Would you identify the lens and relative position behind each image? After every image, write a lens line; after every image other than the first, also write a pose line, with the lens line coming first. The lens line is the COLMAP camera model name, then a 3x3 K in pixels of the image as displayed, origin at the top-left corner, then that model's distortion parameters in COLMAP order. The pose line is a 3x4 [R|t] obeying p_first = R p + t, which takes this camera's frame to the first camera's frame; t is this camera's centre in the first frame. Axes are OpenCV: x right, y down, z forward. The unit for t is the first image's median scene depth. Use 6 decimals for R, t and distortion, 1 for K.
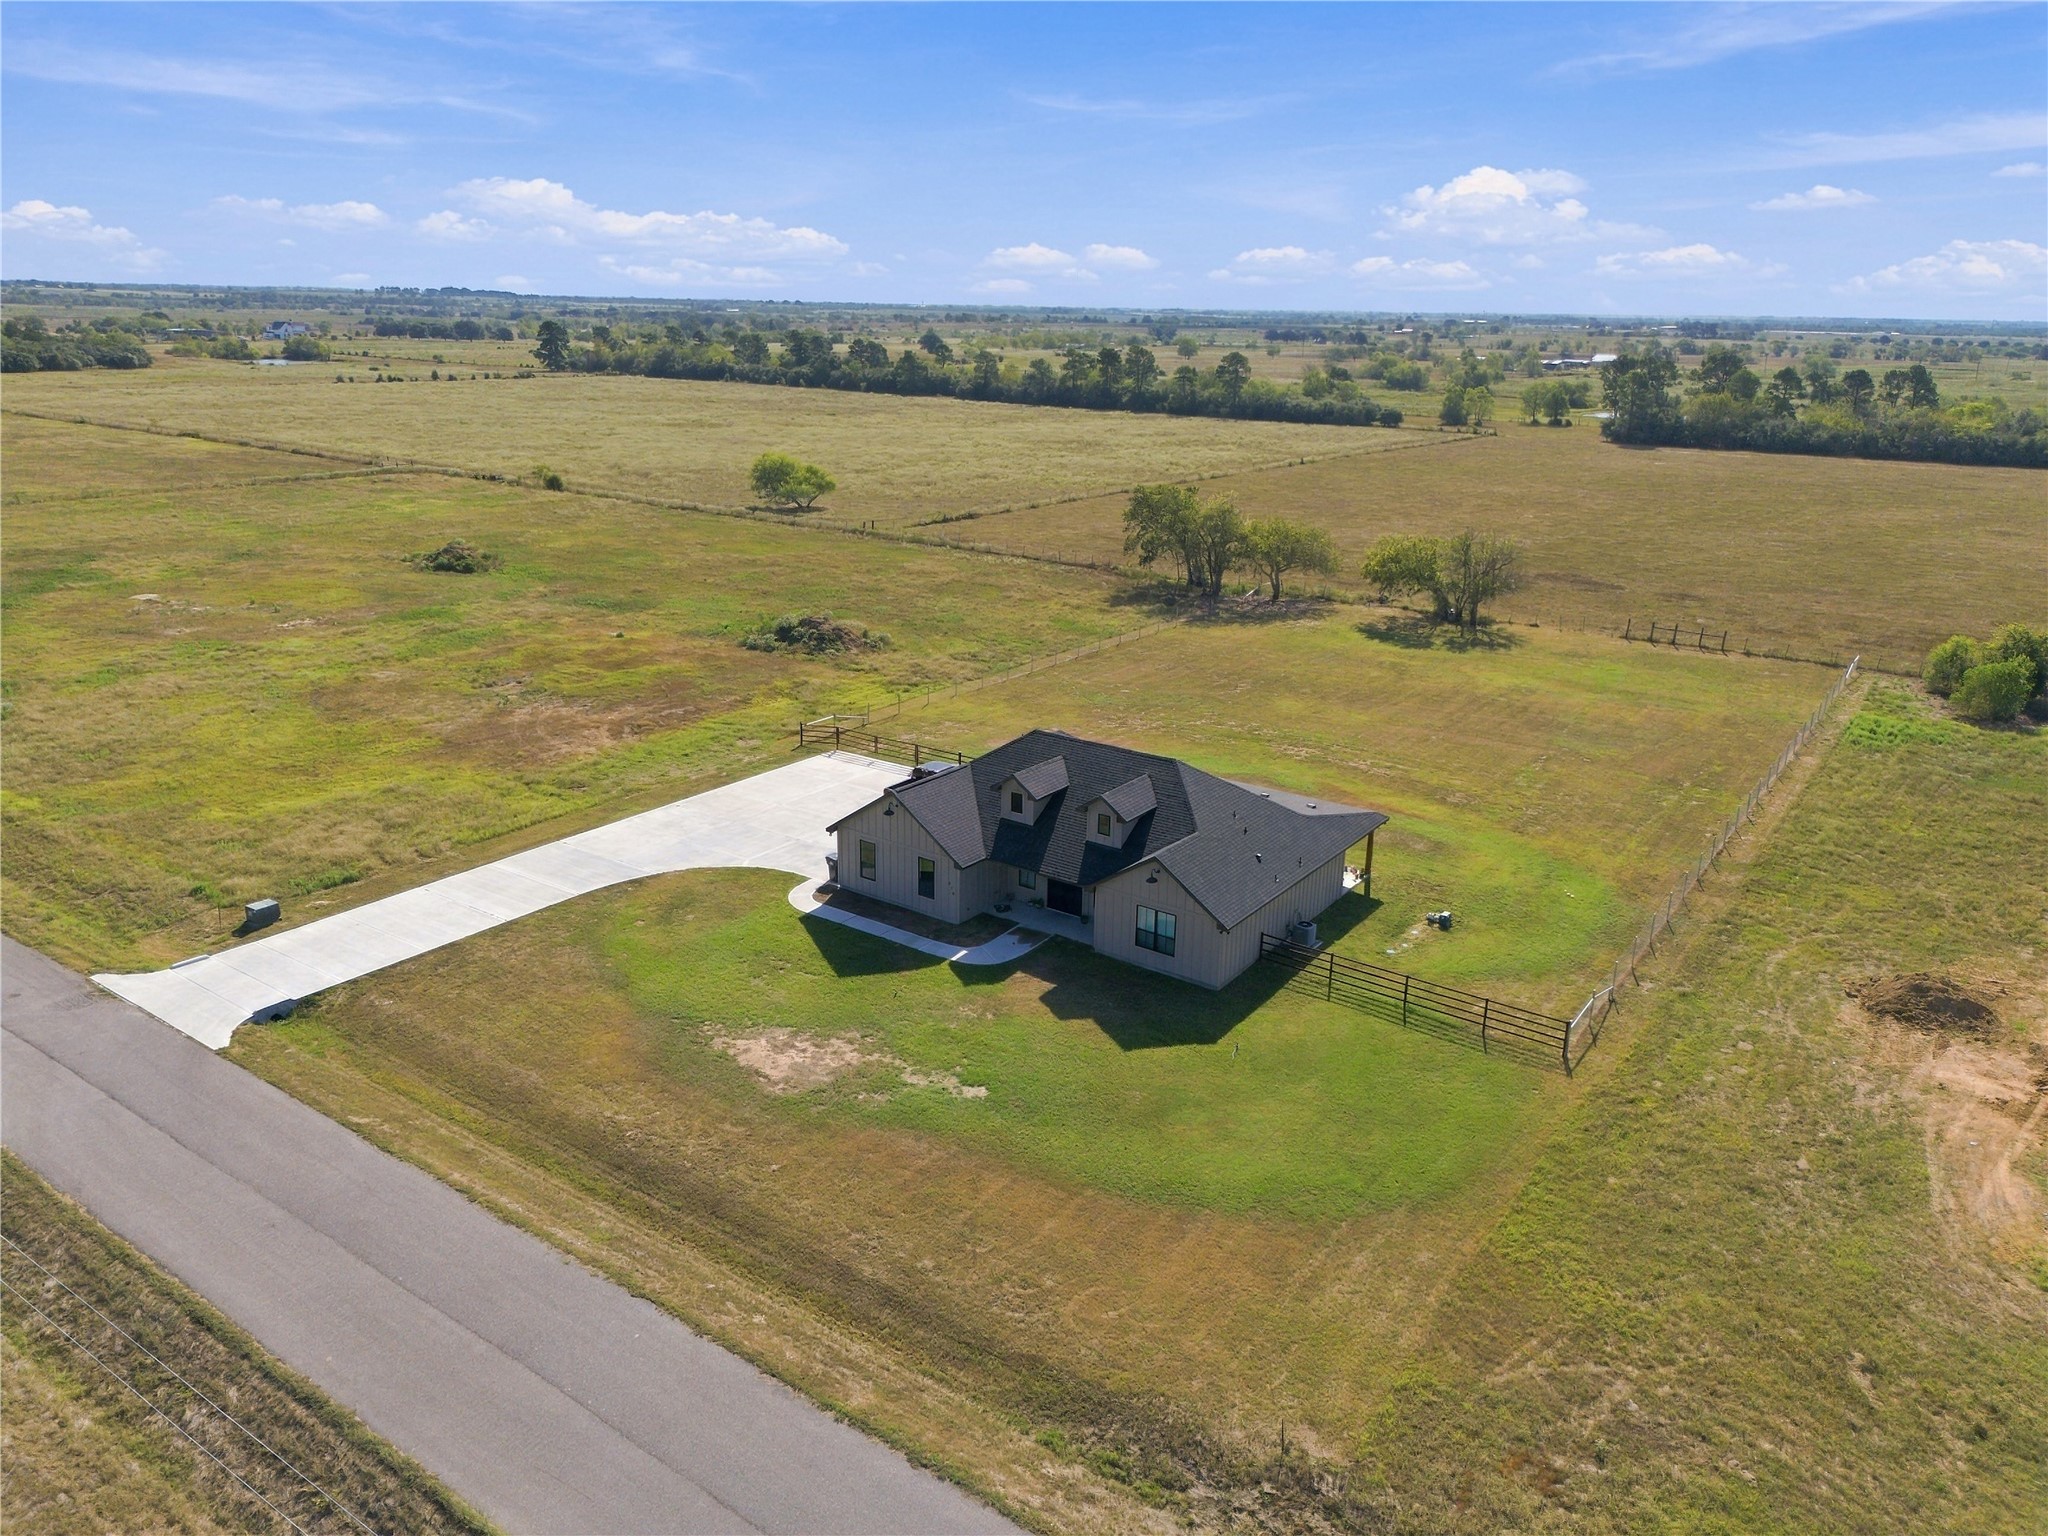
lens RADIAL K [[1436.3, 0, 1024.0], [0, 1436.3, 768.0], [0, 0, 1]] dist [0.074933, -0.073181]
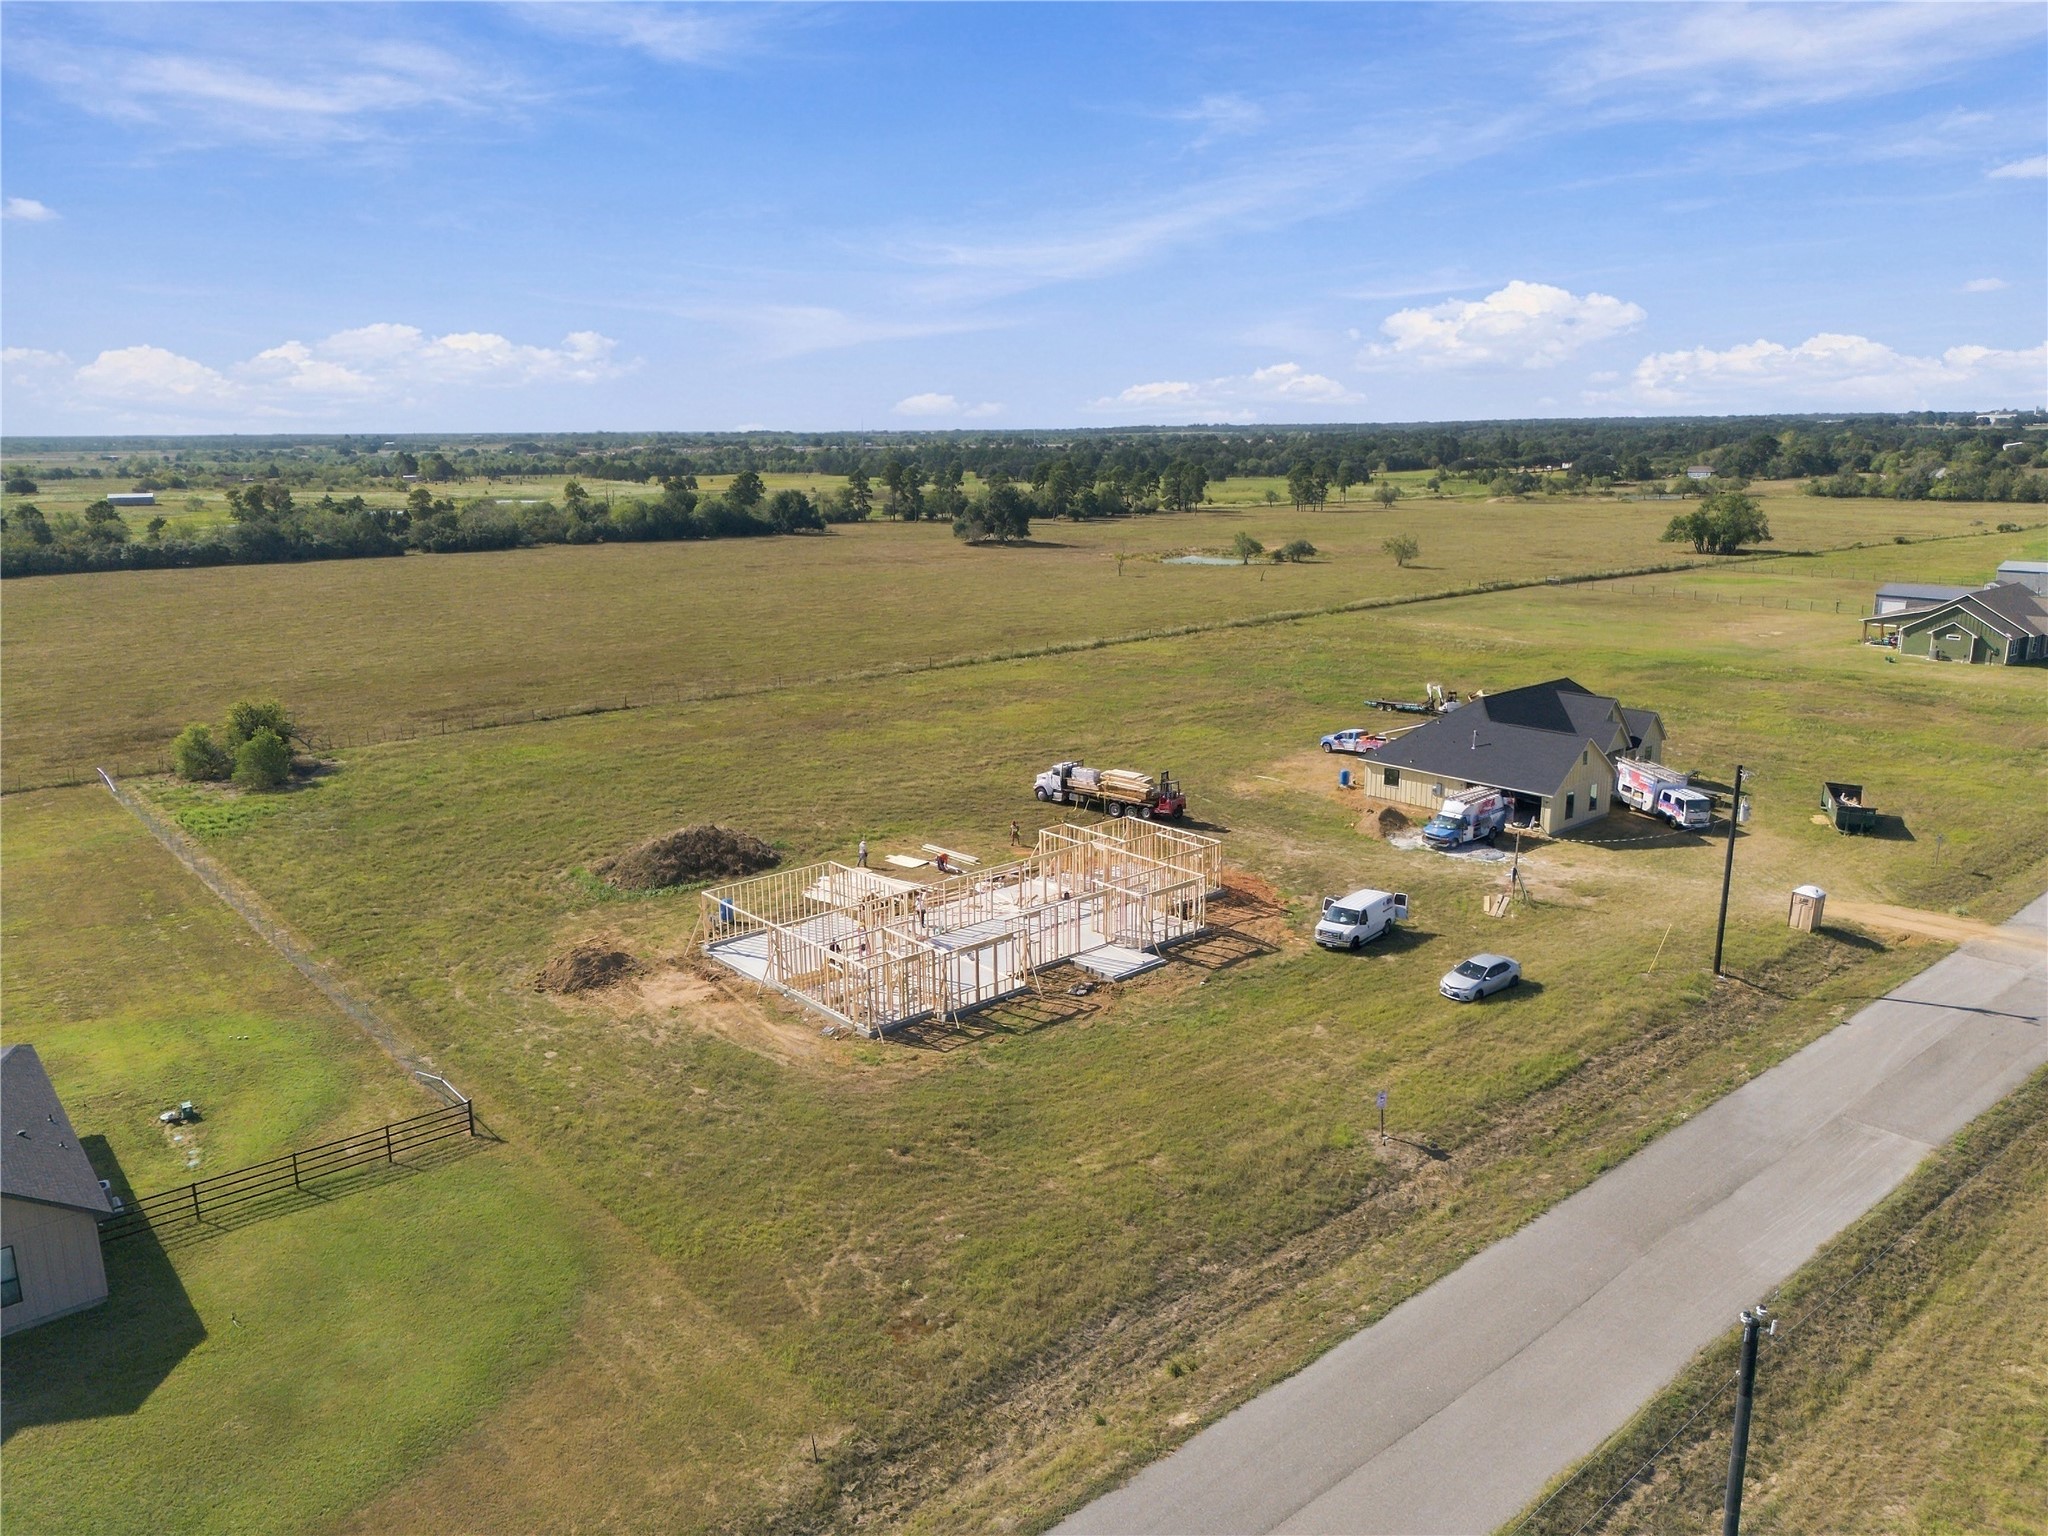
lens RADIAL K [[1436.3, 0, 1024.0], [0, 1436.3, 768.0], [0, 0, 1]] dist [0.074933, -0.073181]
pose [[0.243004, -0.243375, 0.938998, -0.393977], [0.311012, 0.936458, 0.162230, -0.081597], [-0.918815, 0.252618, 0.303255, 0.238432]]
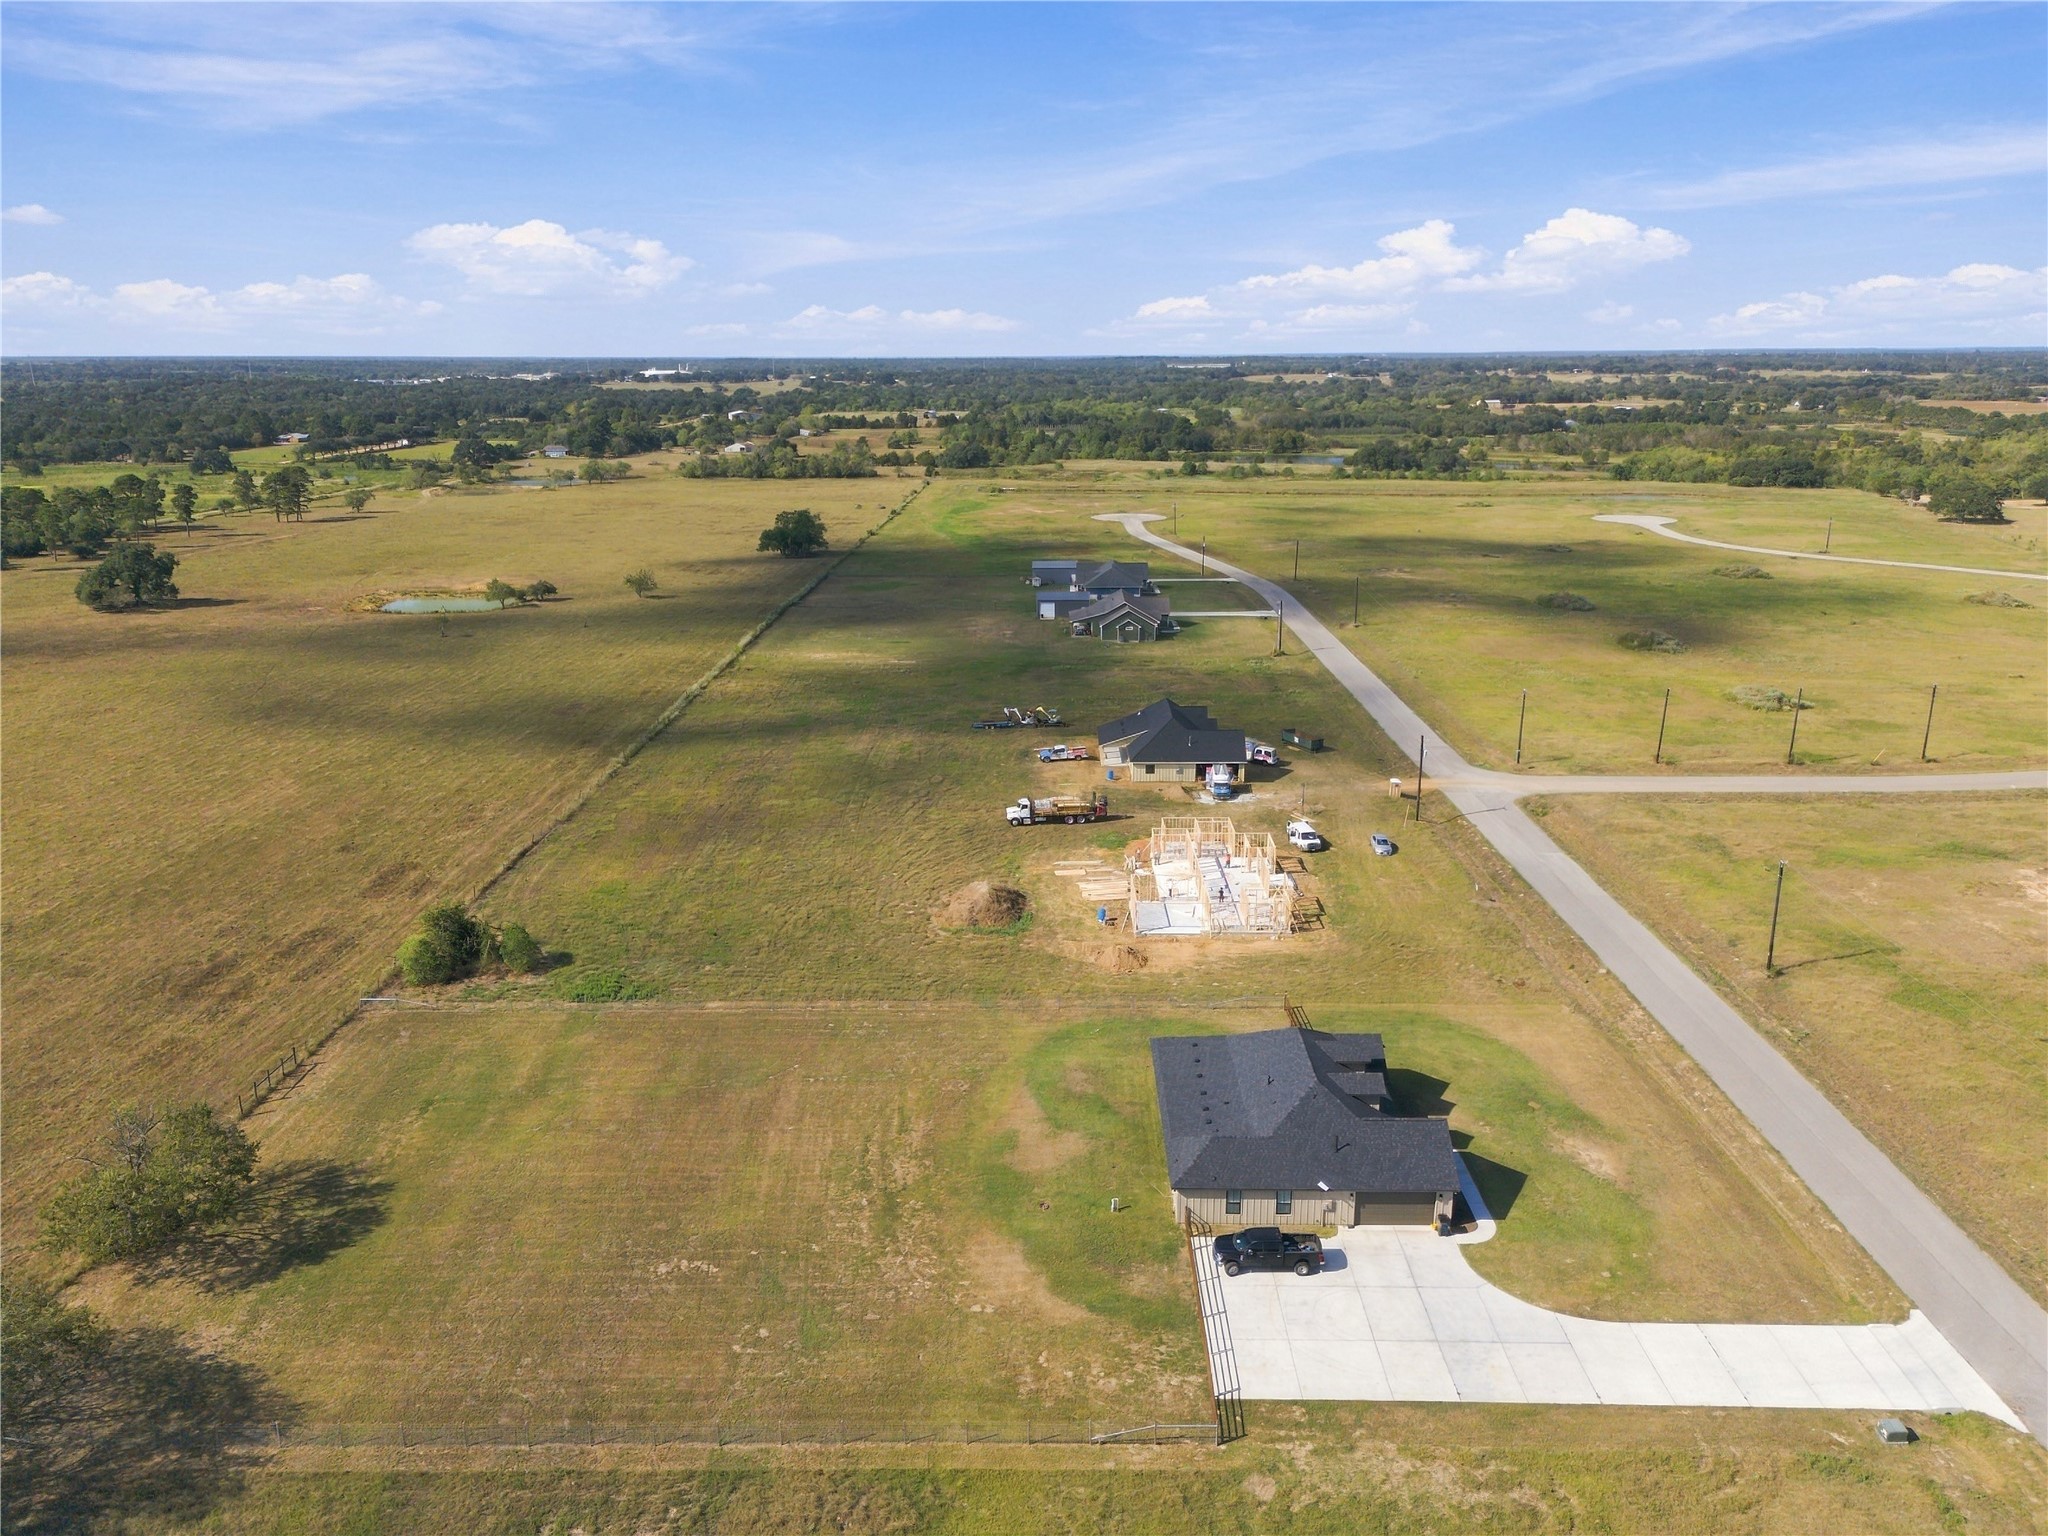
lens RADIAL K [[1436.3, 0, 1024.0], [0, 1436.3, 768.0], [0, 0, 1]] dist [0.074933, -0.073181]
pose [[-0.565869, -0.242709, 0.787962, -0.971780], [0.245305, 0.862852, 0.441941, -1.100524], [-0.787158, 0.443372, -0.428724, 1.909222]]
